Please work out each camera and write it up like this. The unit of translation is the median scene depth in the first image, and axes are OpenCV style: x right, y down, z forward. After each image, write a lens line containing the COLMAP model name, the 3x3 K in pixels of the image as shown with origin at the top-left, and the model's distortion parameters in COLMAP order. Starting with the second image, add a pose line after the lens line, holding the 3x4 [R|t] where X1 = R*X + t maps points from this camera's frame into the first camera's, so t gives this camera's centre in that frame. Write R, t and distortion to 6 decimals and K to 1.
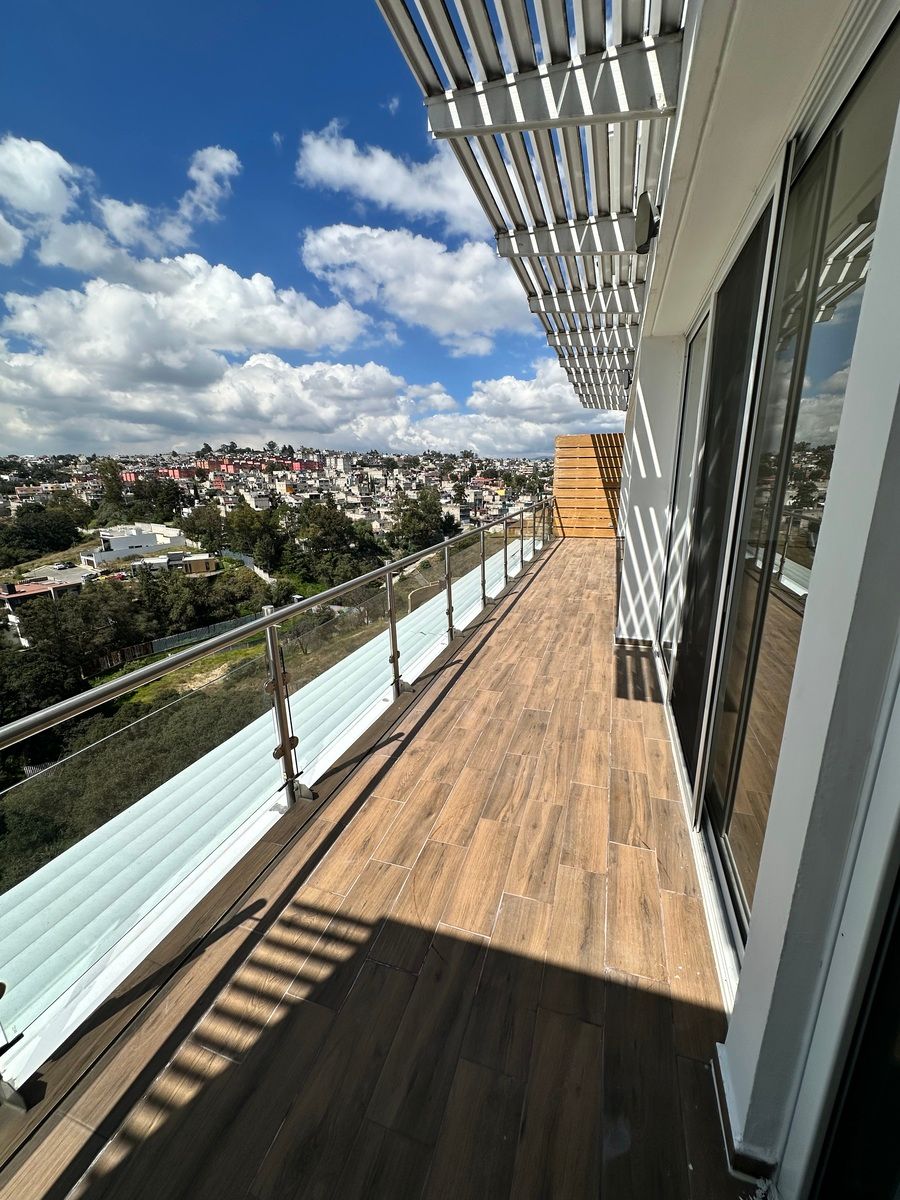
lens RADIAL K [[478.4, 0, 460.8], [0, 478.4, 599.6], [0, 0, 1]] dist [-0.000197, -0.000101]
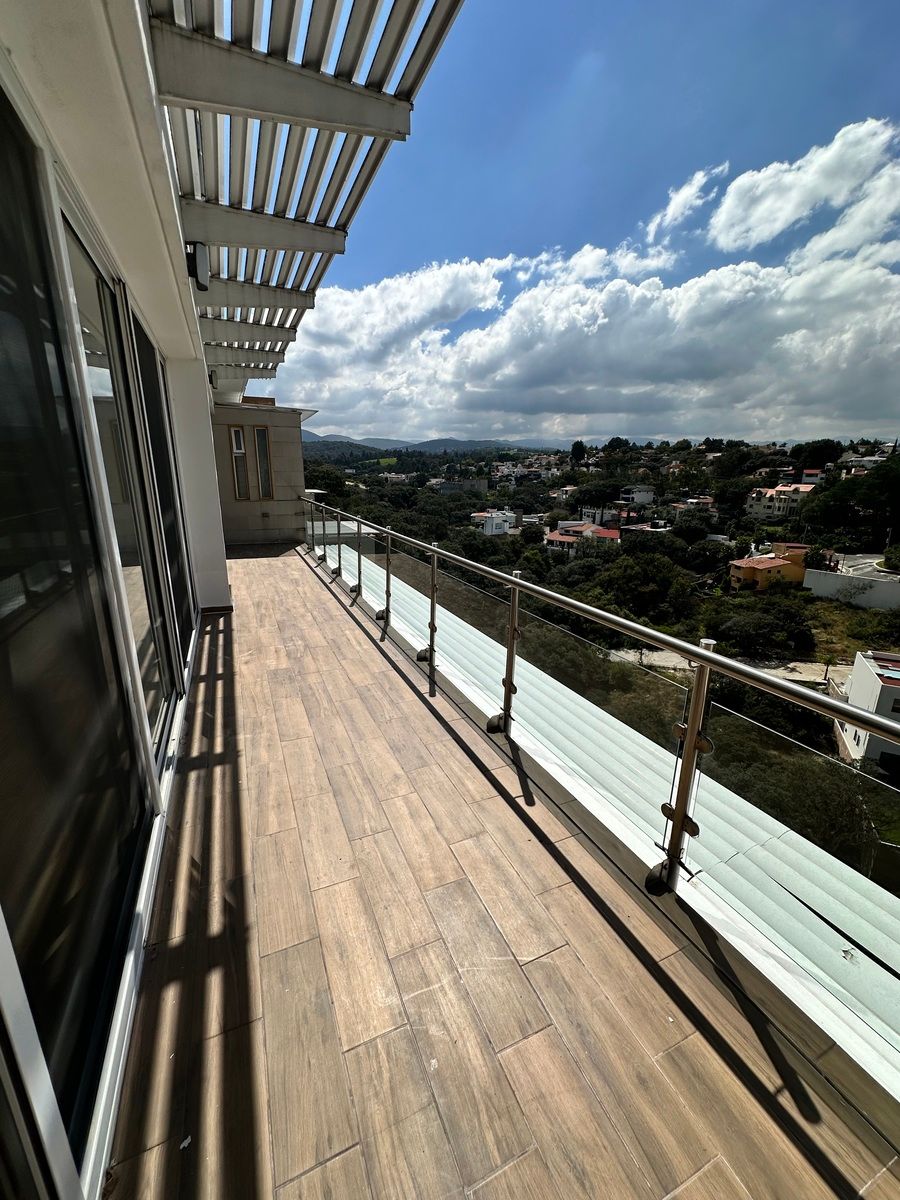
lens RADIAL K [[478.4, 0, 453.0], [0, 478.4, 602.0], [0, 0, 1]] dist [-0.000197, -0.000101]
pose [[-0.740459, 0.188404, -0.645154, 0.555275], [-0.173740, 0.873623, 0.454529, -0.464357], [0.649257, 0.448649, -0.614149, 1.694029]]
